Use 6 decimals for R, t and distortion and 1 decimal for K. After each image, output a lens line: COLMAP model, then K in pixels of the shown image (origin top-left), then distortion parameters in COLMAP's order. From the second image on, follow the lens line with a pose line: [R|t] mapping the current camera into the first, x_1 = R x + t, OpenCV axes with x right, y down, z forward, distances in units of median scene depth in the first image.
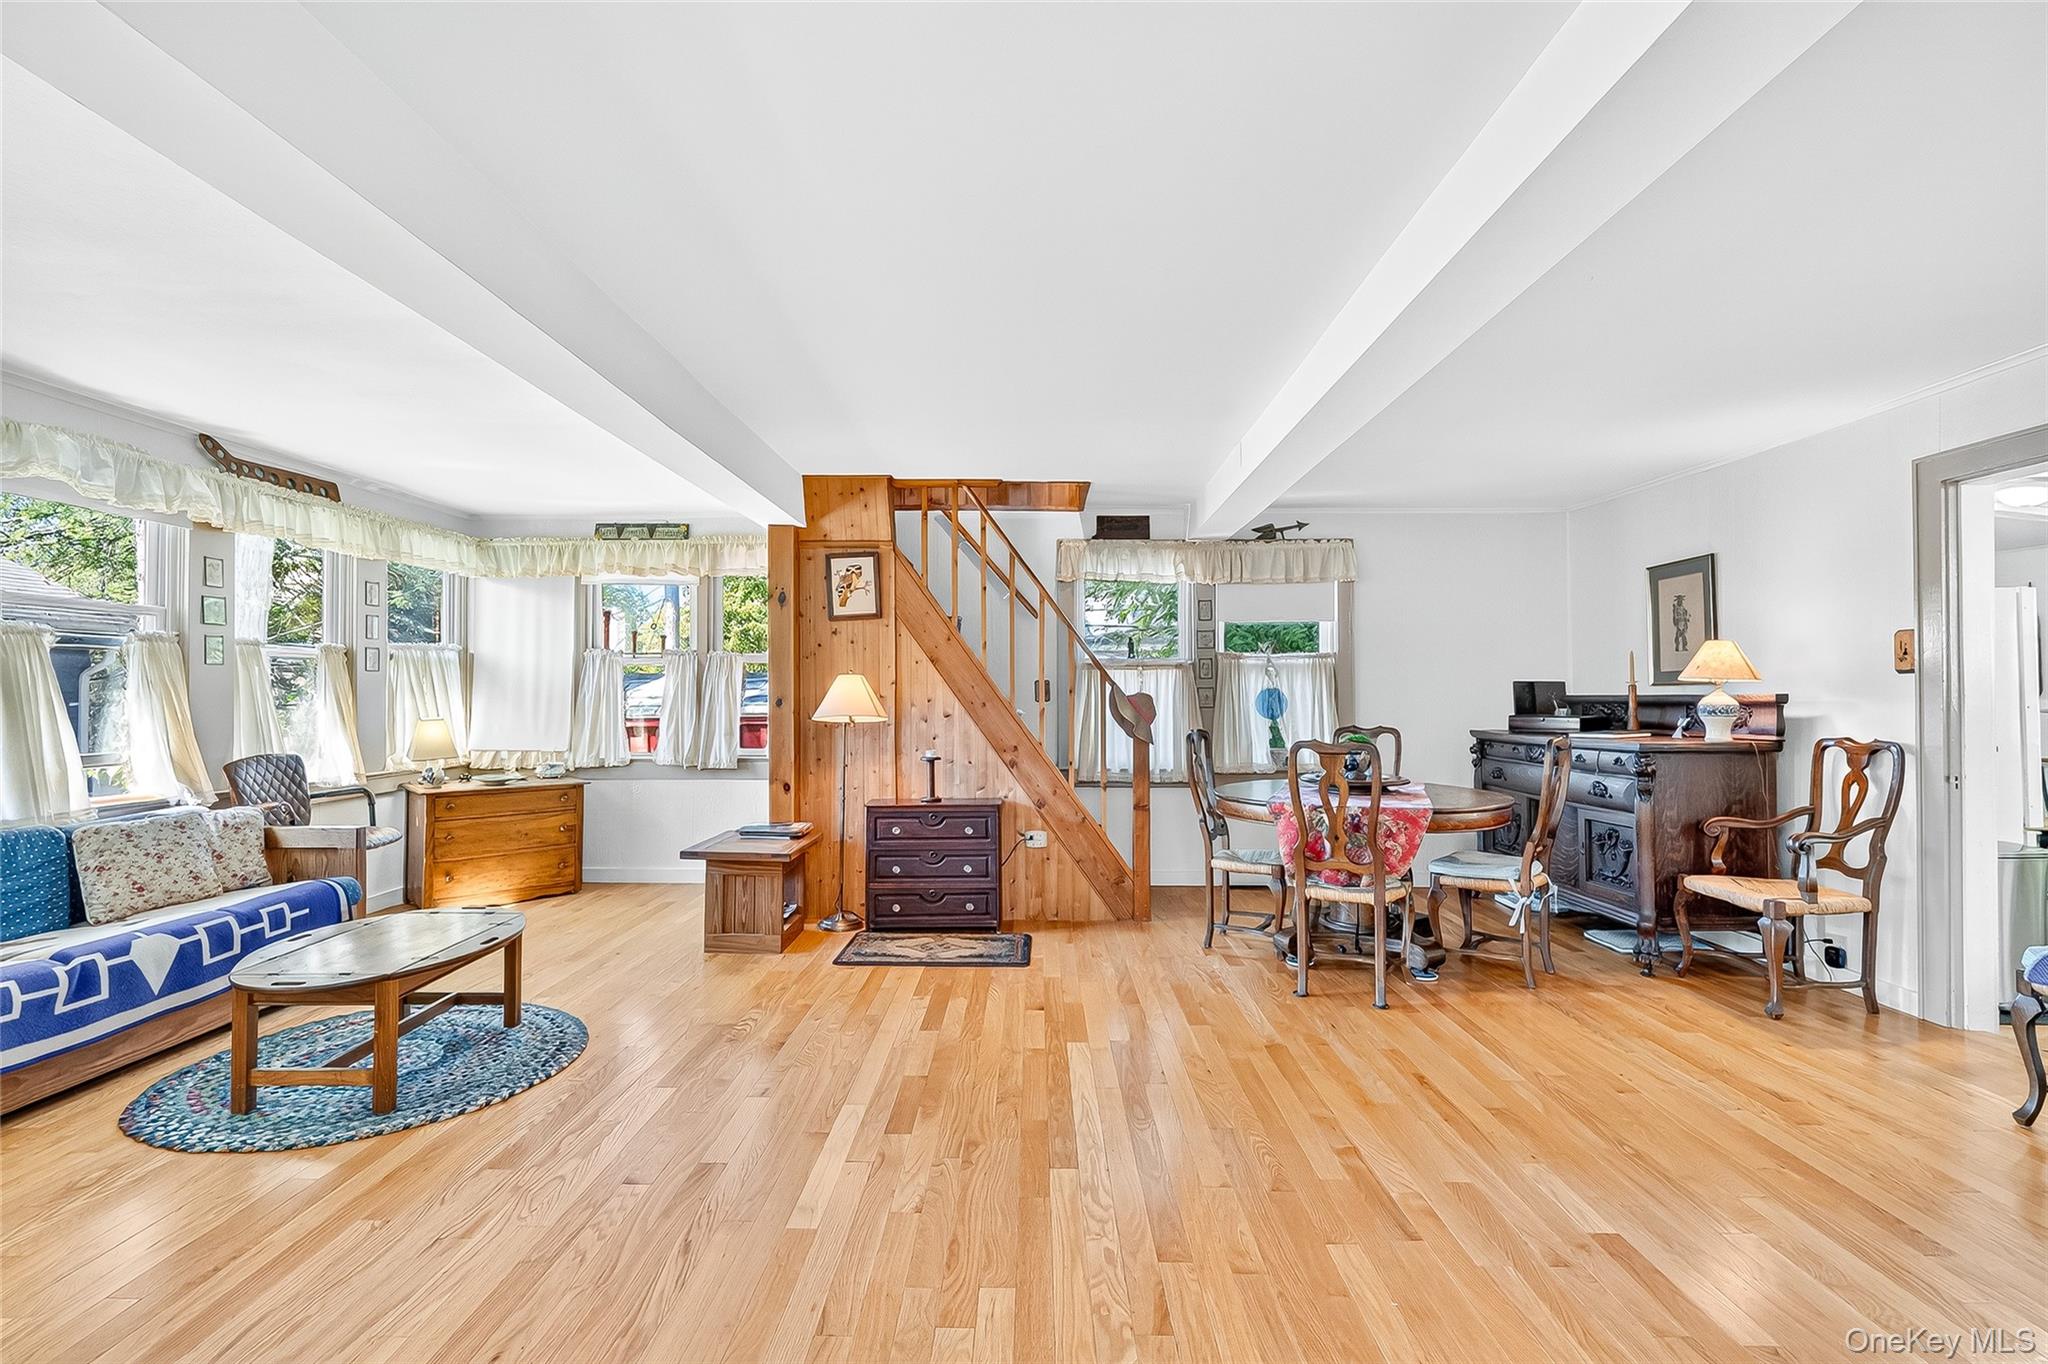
lens RADIAL K [[955.3, 0, 1010.9], [0, 955.3, 676.4], [0, 0, 1]] dist [-0.004557, -0.000129]
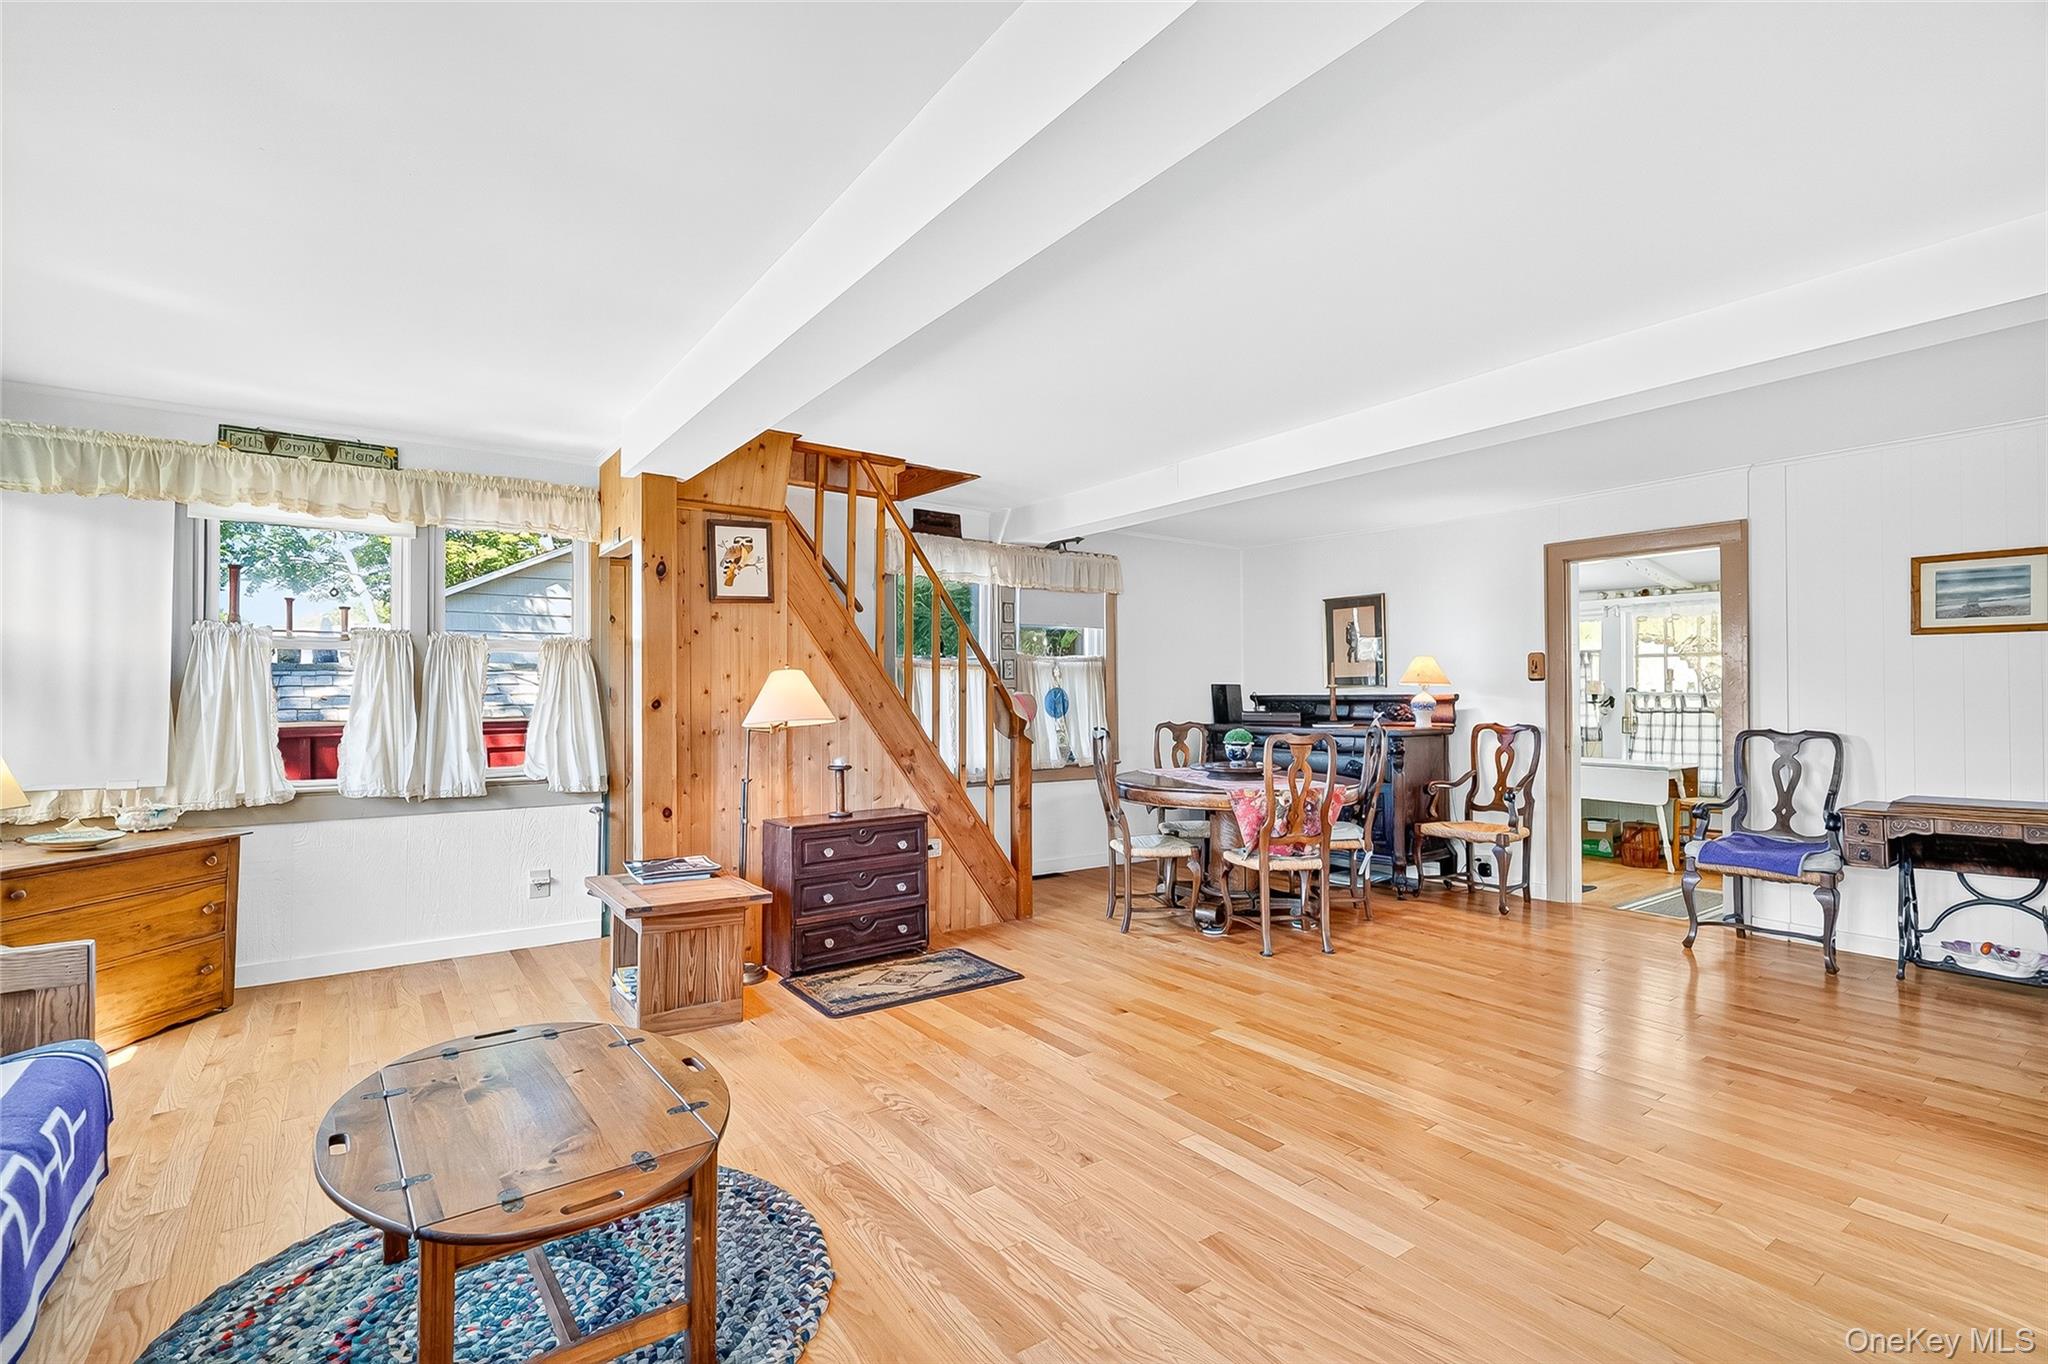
lens RADIAL K [[945.6, 0, 1034.8], [0, 945.6, 678.1], [0, 0, 1]] dist [0.000631, -0.000092]
pose [[0.789343, 0.011388, 0.613846, -0.487833], [-0.011819, 0.999925, -0.003353, 0.005253], [-0.613838, -0.004608, 0.789418, 0.214118]]
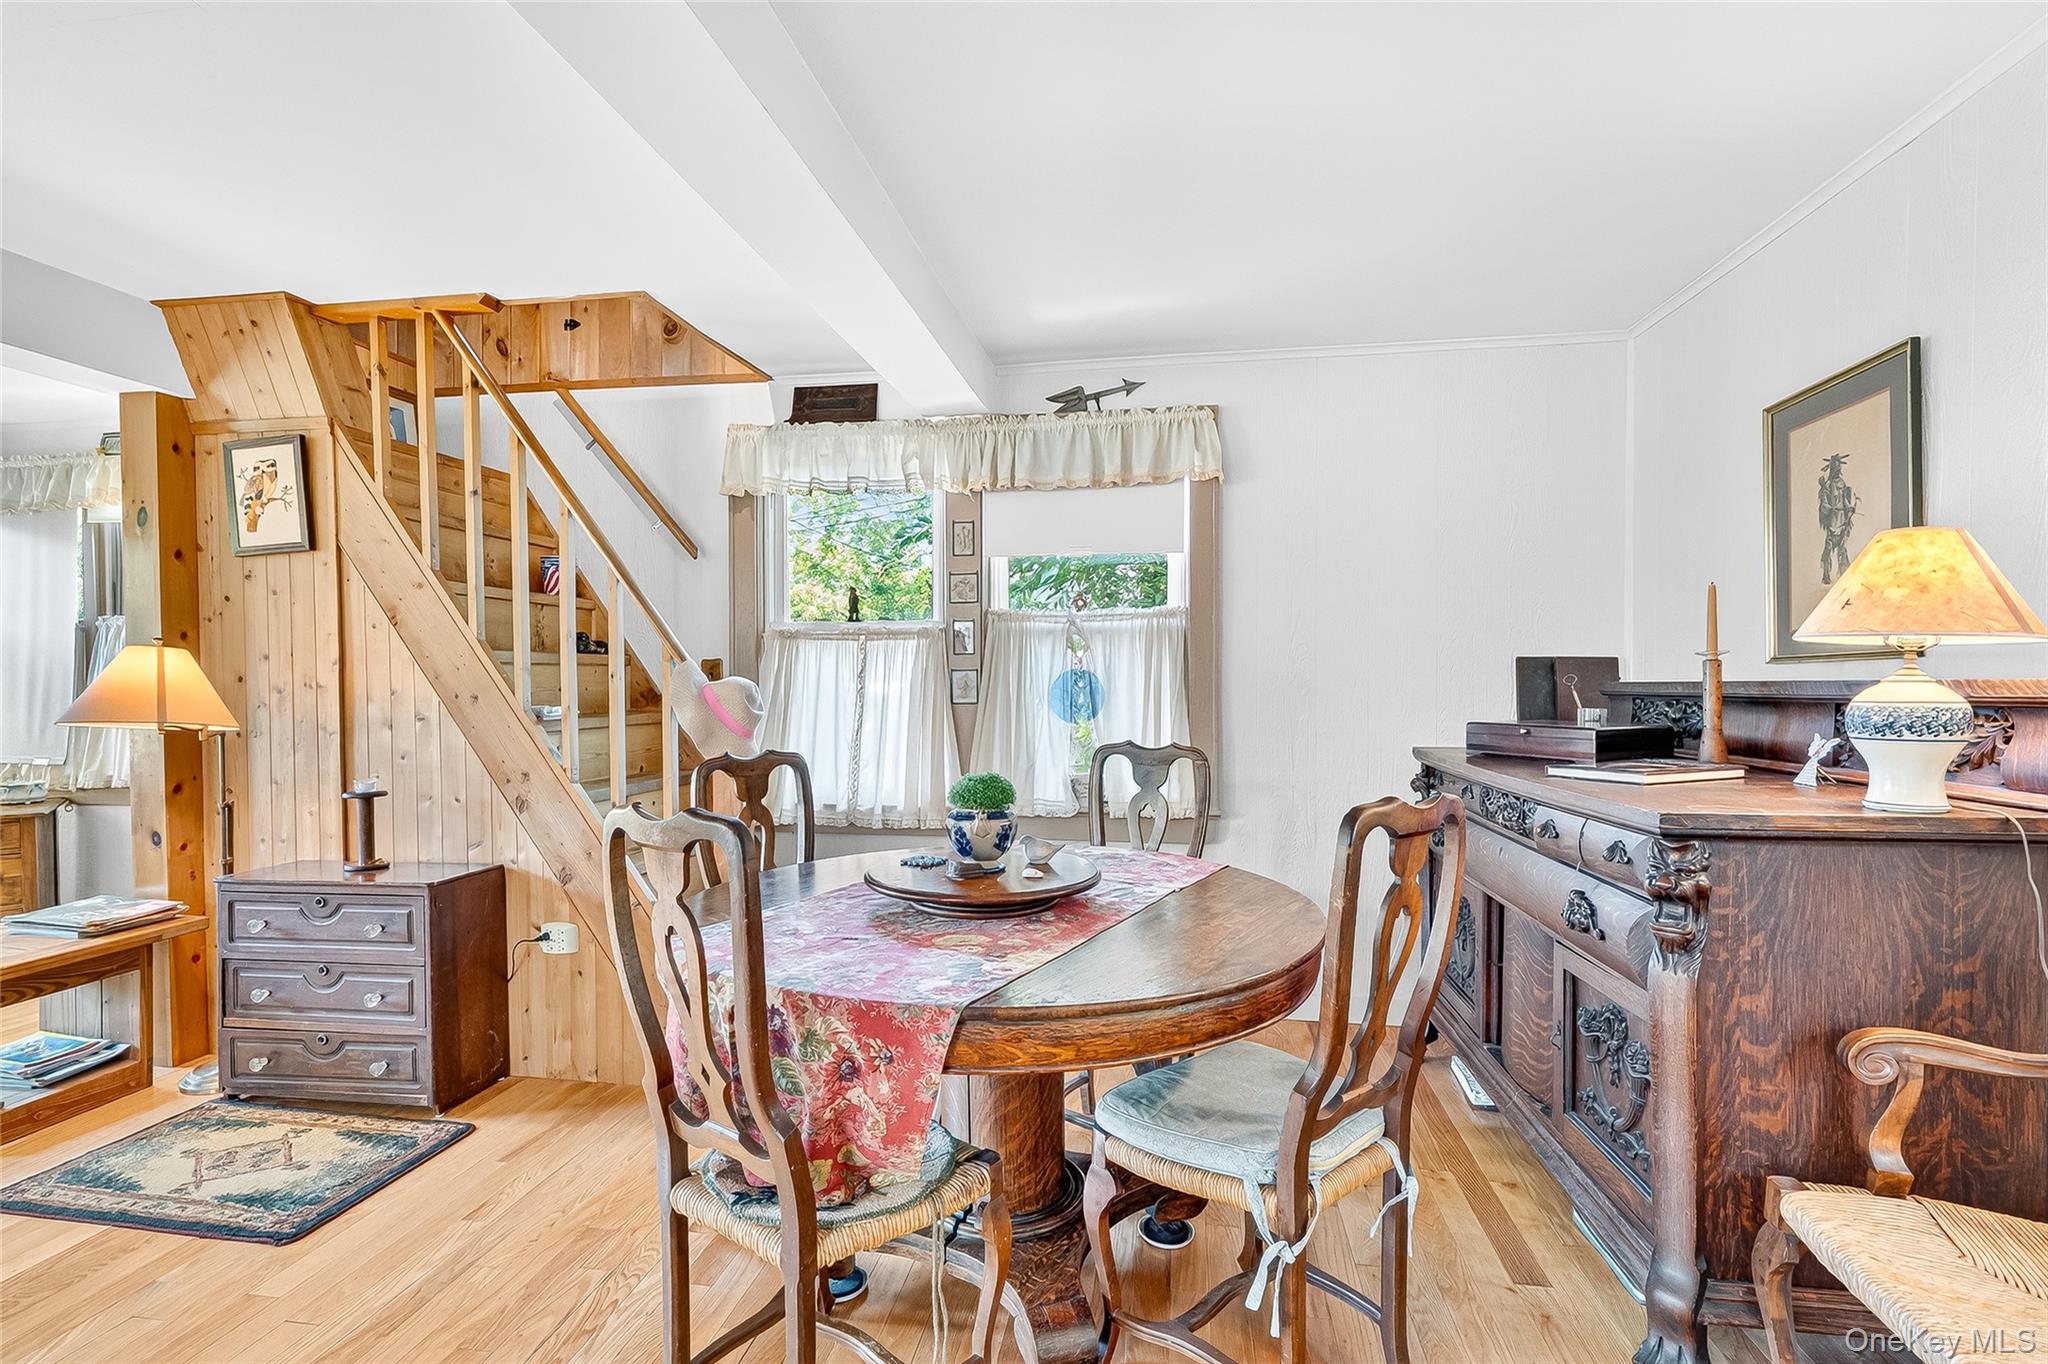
lens RADIAL K [[956.3, 0, 1026.8], [0, 956.3, 693.7], [0, 0, 1]] dist [-0.000648, -0.000283]
pose [[0.990168, 0.000509, -0.139882, 0.395306], [0.004132, 0.999451, 0.032880, 0.009433], [0.139822, -0.033135, 0.989622, 0.508377]]
